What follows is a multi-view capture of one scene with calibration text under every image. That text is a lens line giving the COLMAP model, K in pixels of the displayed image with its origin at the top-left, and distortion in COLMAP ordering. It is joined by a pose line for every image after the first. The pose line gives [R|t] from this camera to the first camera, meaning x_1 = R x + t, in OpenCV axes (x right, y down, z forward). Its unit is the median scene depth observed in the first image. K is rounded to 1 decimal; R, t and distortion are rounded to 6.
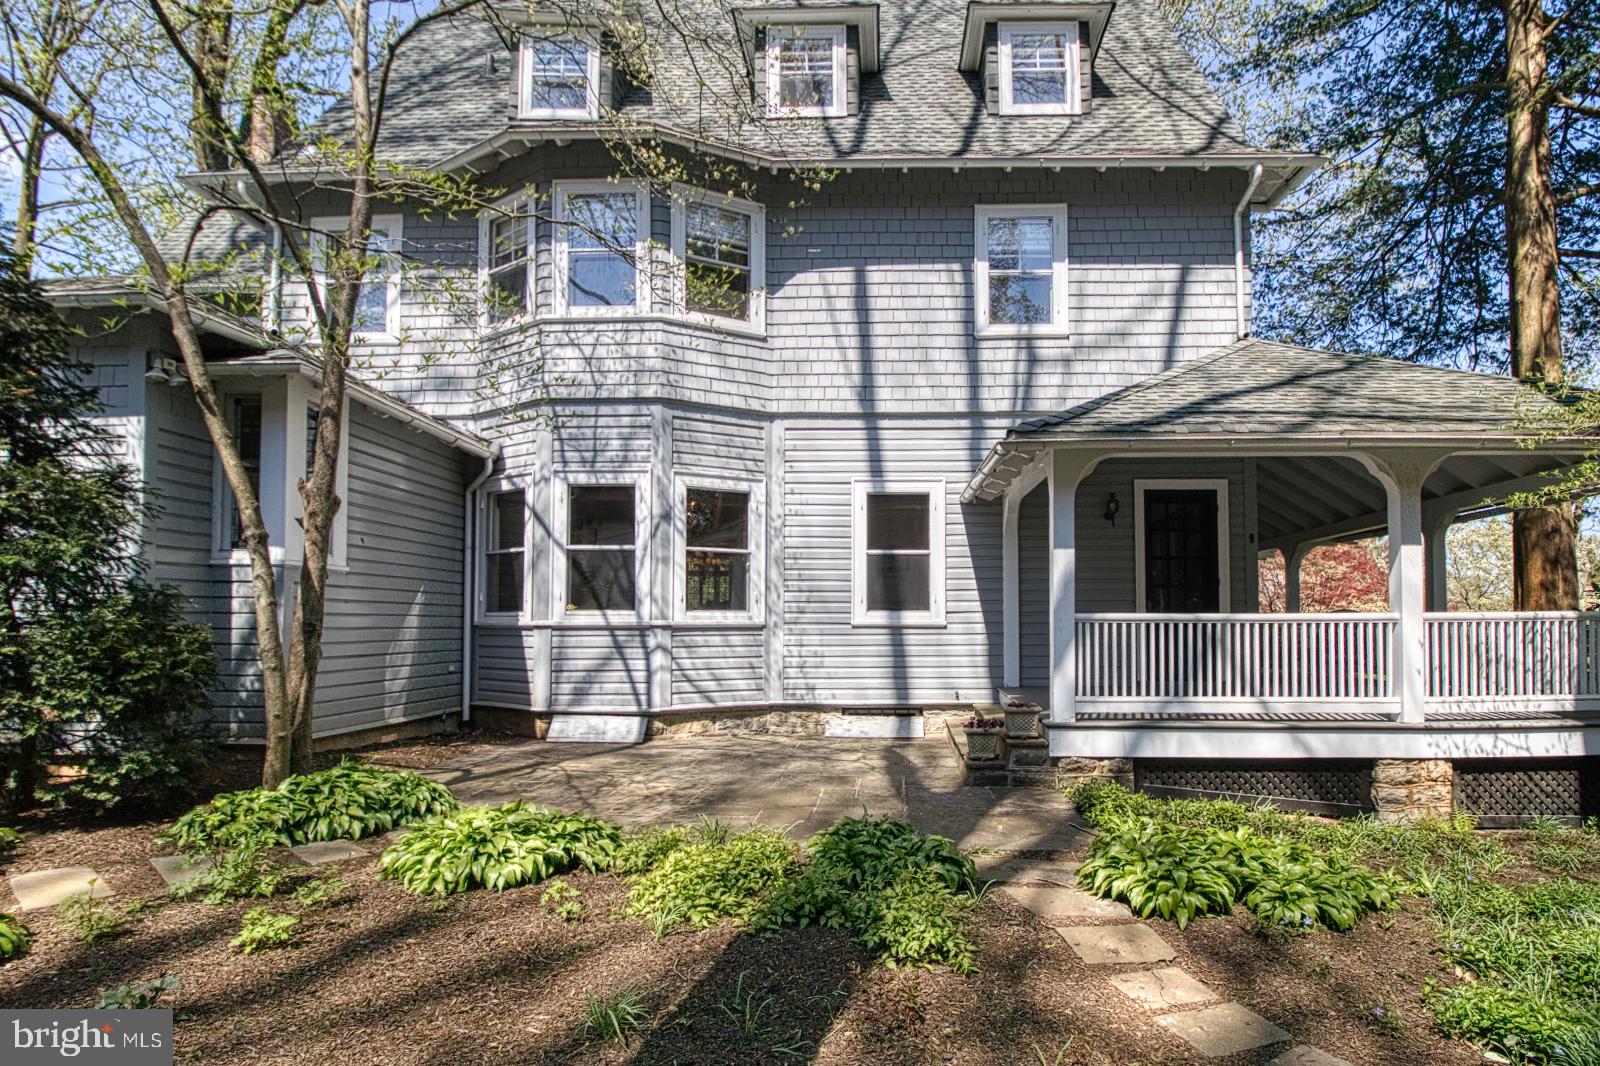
lens RADIAL K [[755.1, 0, 813.7], [0, 755.1, 607.0], [0, 0, 1]] dist [-0.005528, -0.004786]
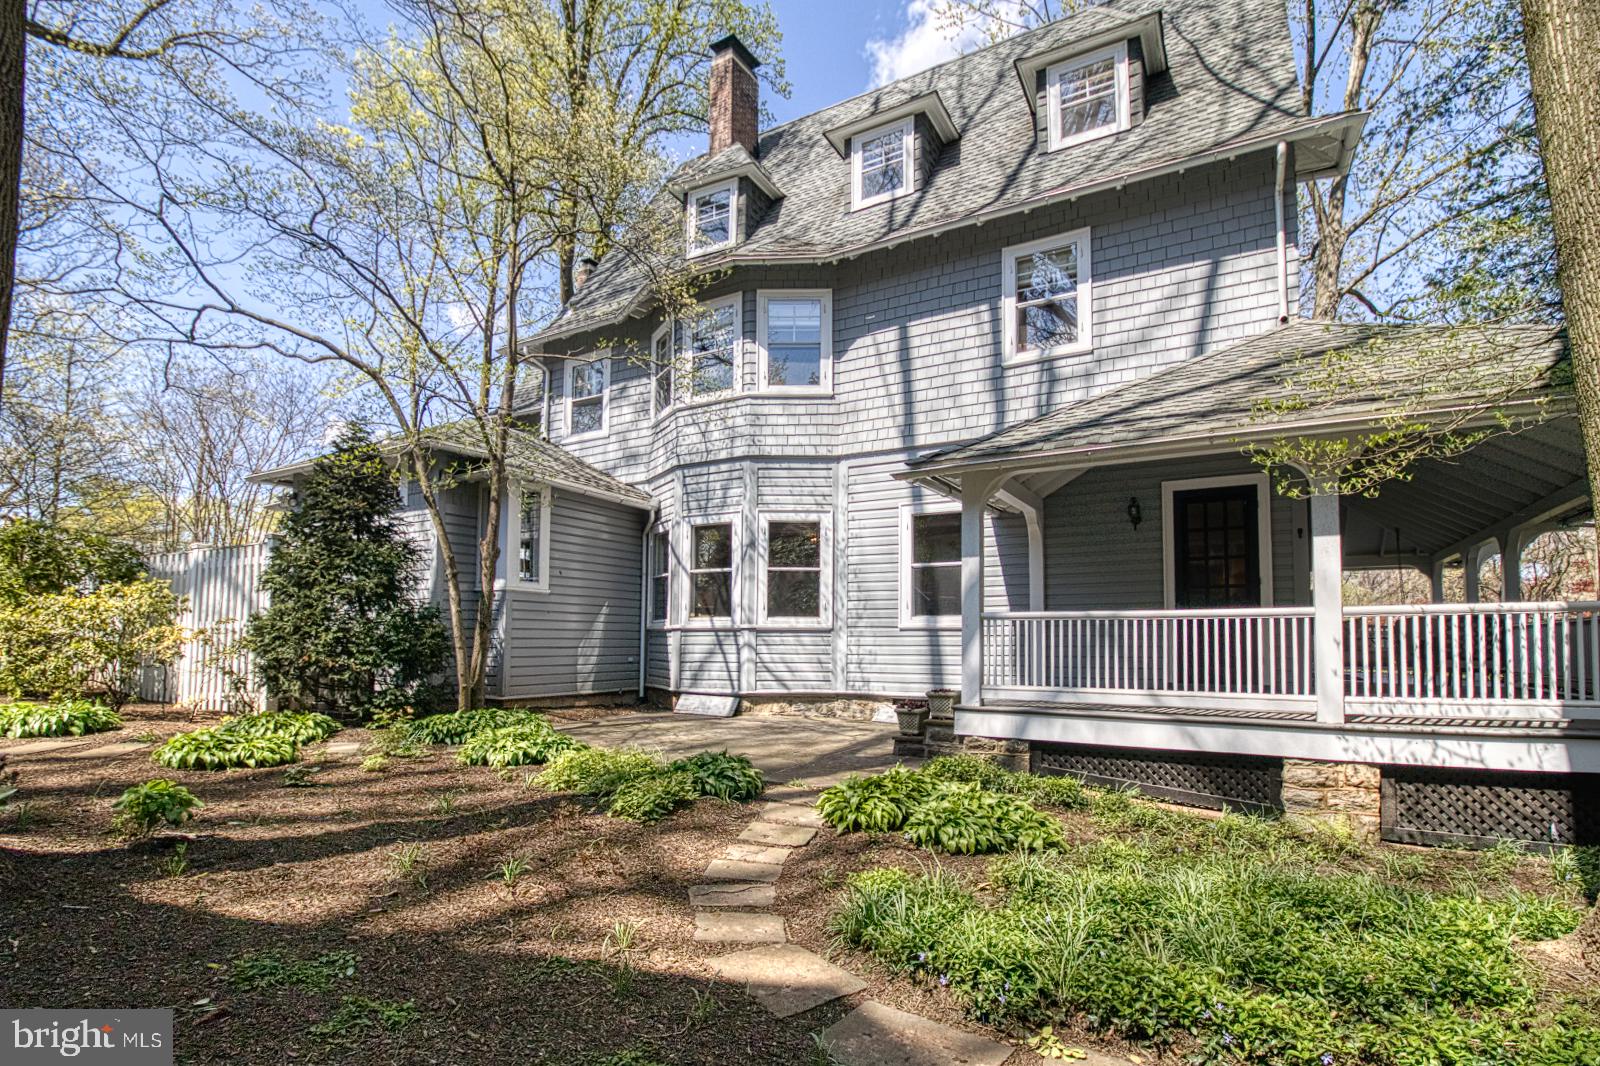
lens RADIAL K [[755.1, 0, 800.6], [0, 755.1, 606.6], [0, 0, 1]] dist [-0.005528, -0.004786]
pose [[0.881922, -0.017350, -0.471075, 0.485163], [0.005697, 0.999642, -0.026153, 0.021190], [0.471360, 0.020381, 0.881705, -0.111340]]
